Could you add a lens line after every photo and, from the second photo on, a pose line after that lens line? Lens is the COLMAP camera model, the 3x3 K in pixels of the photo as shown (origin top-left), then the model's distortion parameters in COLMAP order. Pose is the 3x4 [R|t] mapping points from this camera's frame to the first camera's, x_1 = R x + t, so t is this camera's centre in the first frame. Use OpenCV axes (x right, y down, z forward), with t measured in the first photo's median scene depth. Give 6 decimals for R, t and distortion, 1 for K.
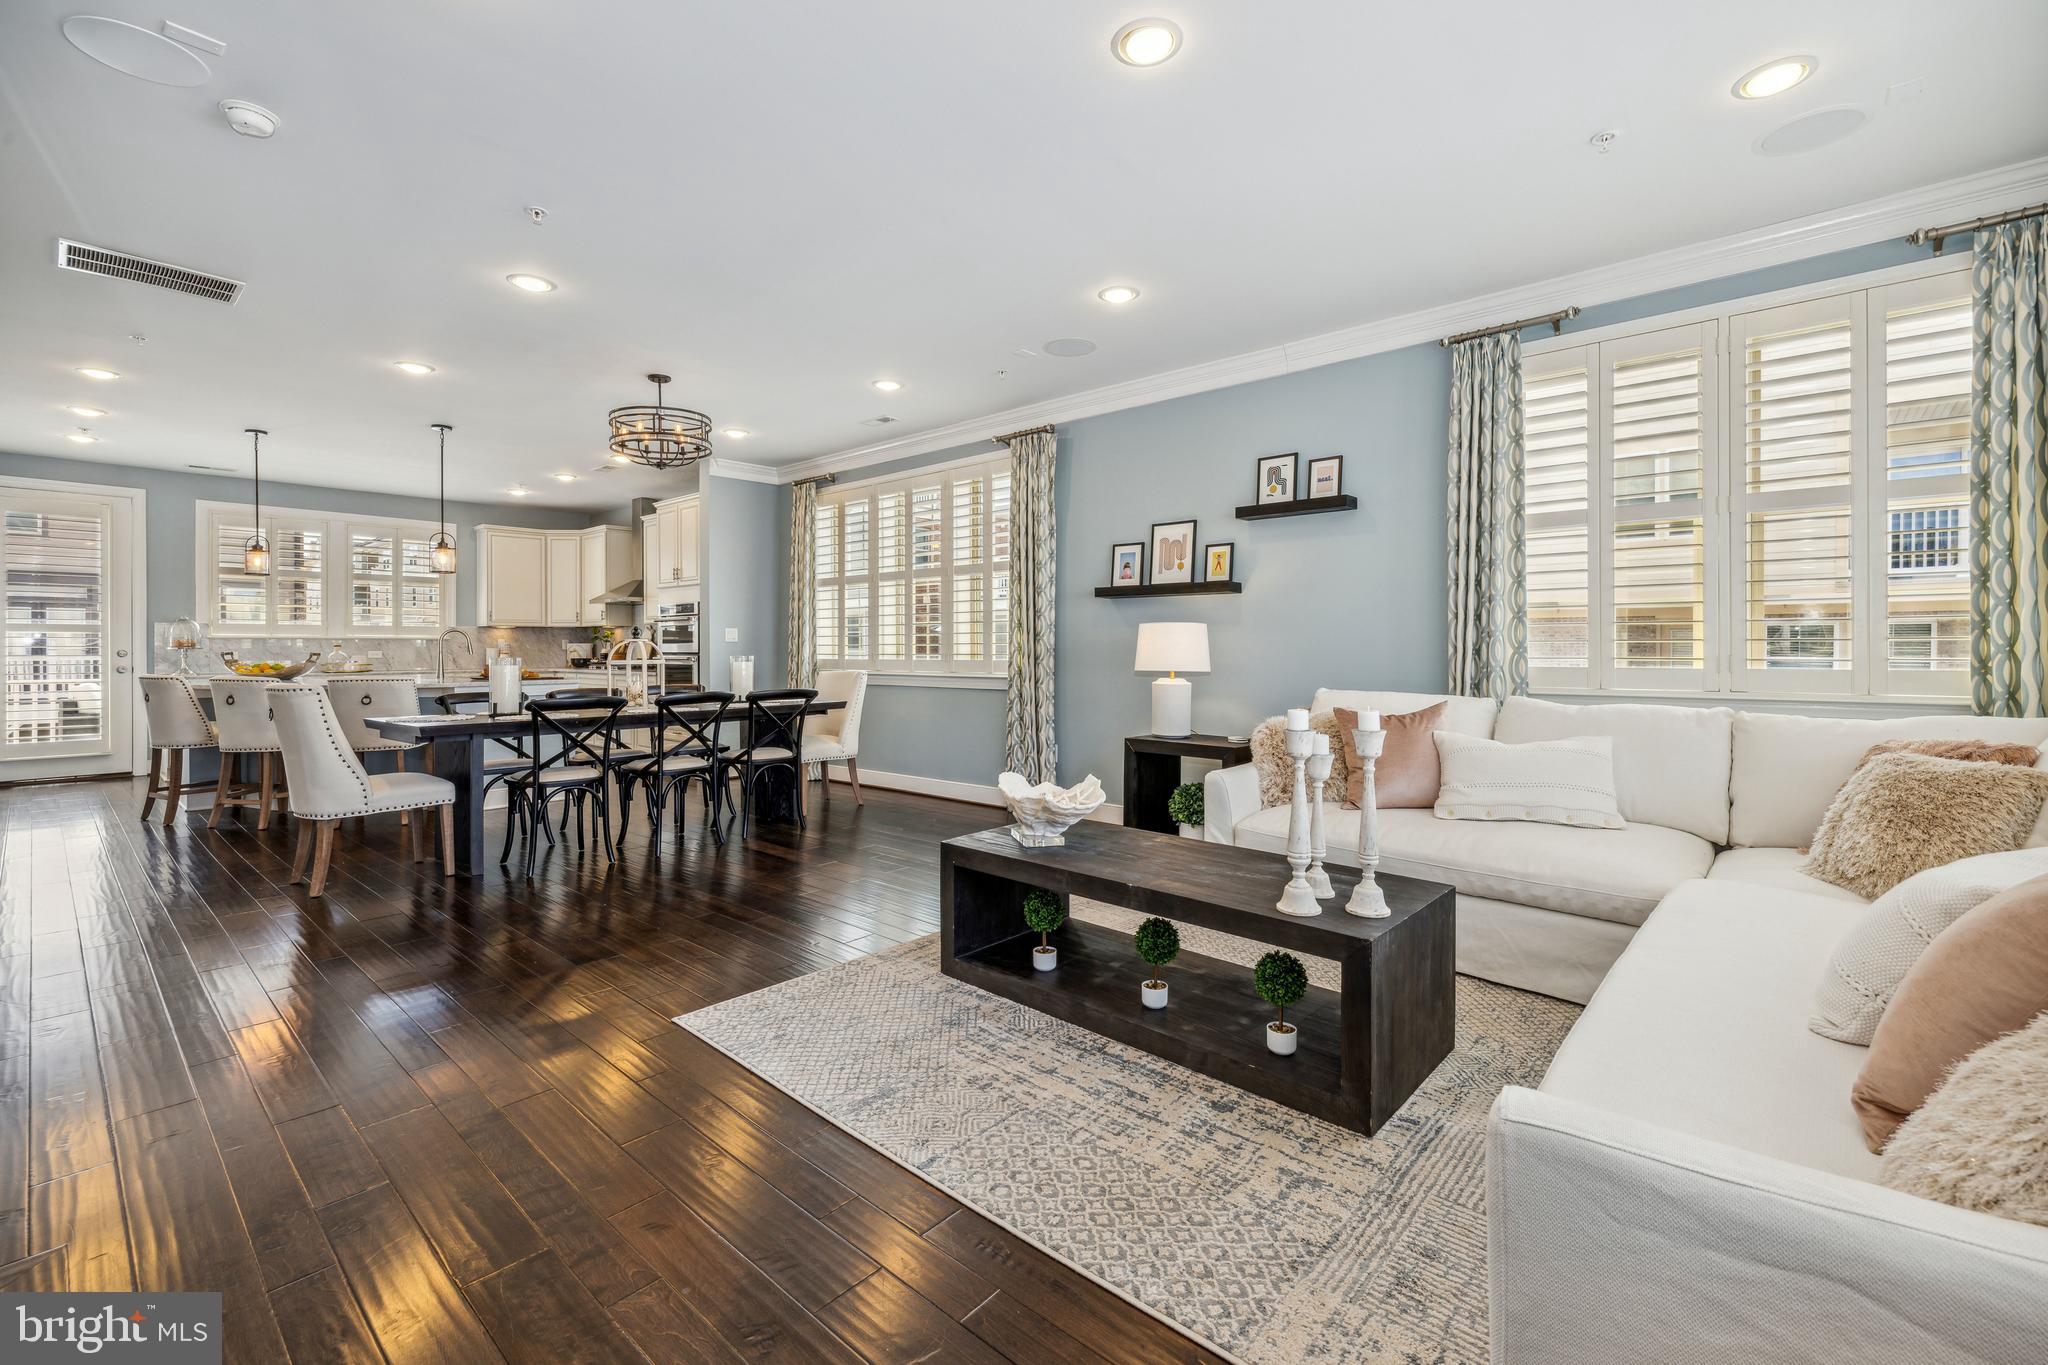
lens RADIAL K [[883.3, 0, 1036.0], [0, 883.3, 652.4], [0, 0, 1]] dist [0.005335, 0.000124]
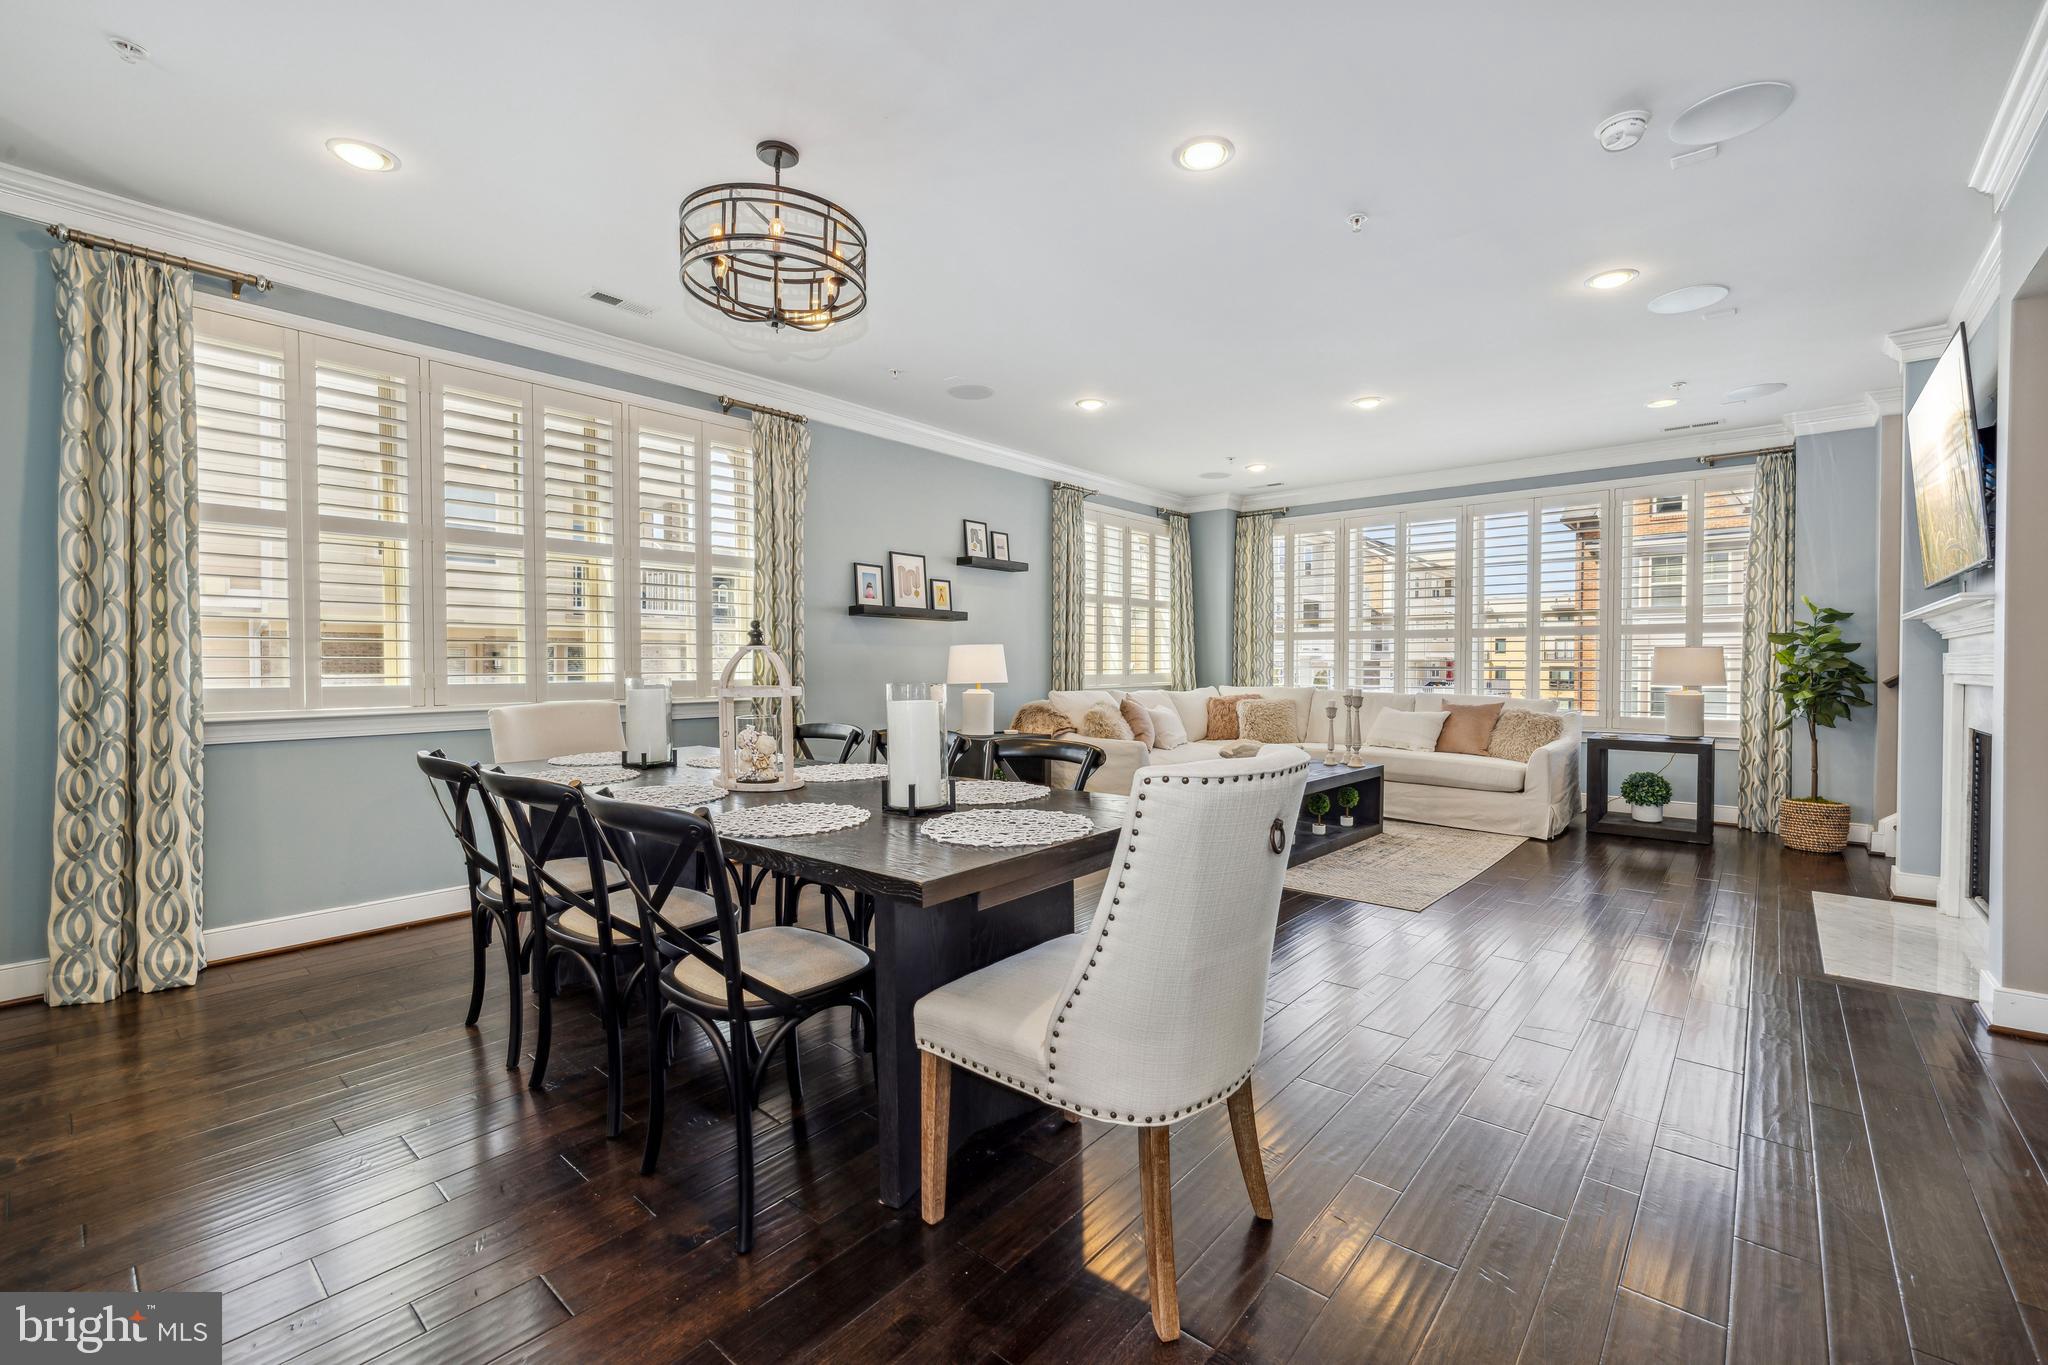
lens RADIAL K [[883.3, 0, 1028.3], [0, 883.3, 686.3], [0, 0, 1]] dist [0.005335, 0.000124]
pose [[-0.016550, -0.022271, 0.999615, -0.947687], [0.004630, 0.999739, 0.022350, -0.001950], [-0.999852, 0.004998, -0.016442, 0.833879]]
